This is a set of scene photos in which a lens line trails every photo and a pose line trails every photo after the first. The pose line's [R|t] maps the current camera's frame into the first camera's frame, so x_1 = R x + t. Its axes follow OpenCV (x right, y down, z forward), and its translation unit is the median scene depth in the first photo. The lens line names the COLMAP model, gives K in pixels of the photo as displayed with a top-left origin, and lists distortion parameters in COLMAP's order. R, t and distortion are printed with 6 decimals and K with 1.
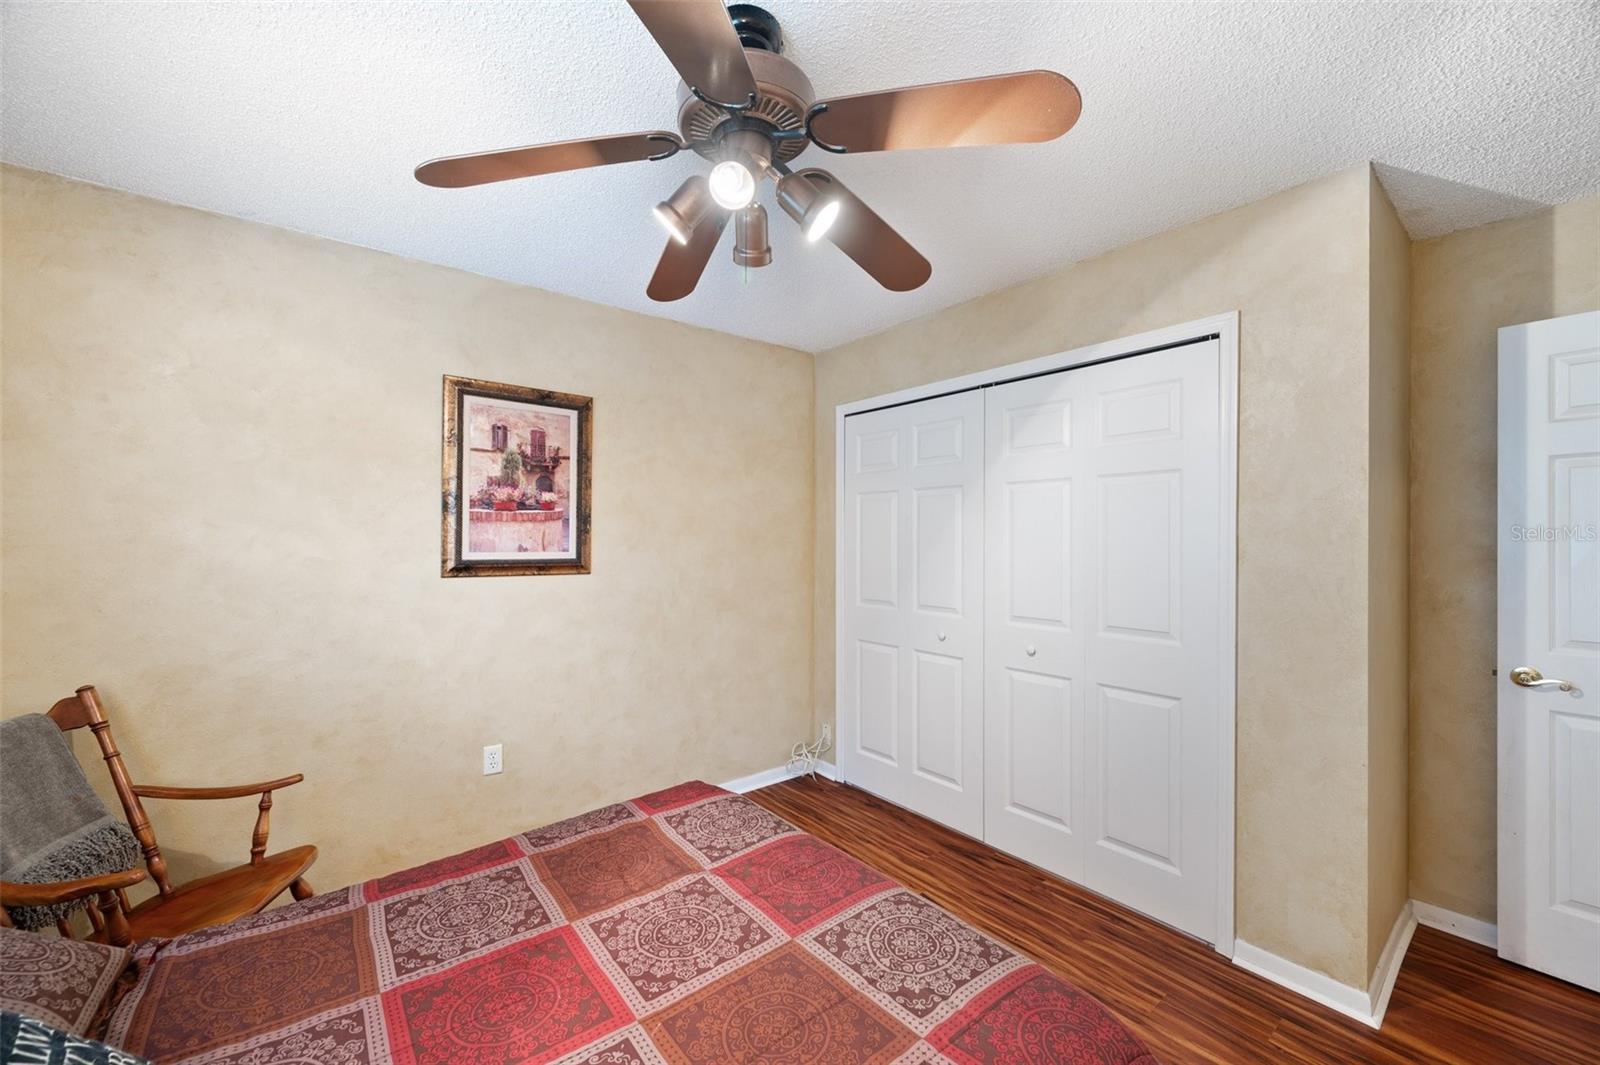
lens RADIAL K [[631.3, 0, 797.1], [0, 631.3, 535.8], [0, 0, 1]] dist [-0.001819, 0.000731]
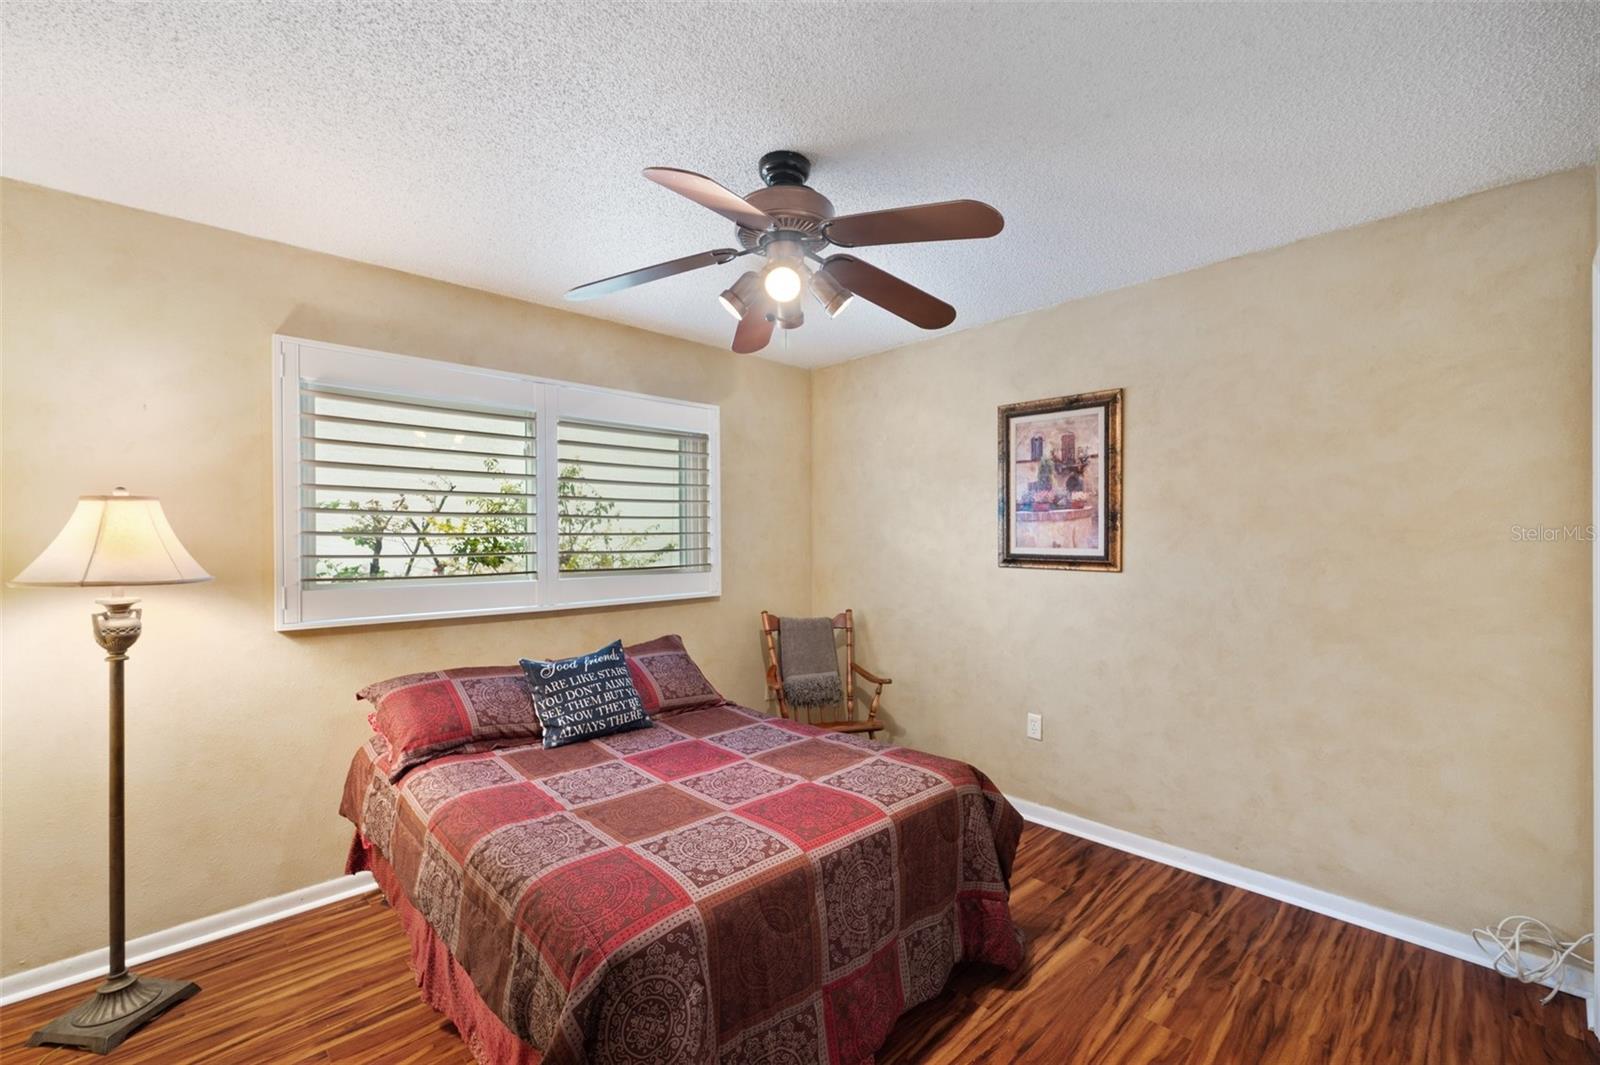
lens RADIAL K [[665.2, 0, 804.4], [0, 665.2, 532.4], [0, 0, 1]] dist [-0.001701, -0.000717]
pose [[0.085638, -0.006930, -0.996302, 0.716182], [0.007752, 0.999950, -0.006289, 0.002430], [0.996296, -0.007185, 0.085687, 0.485820]]
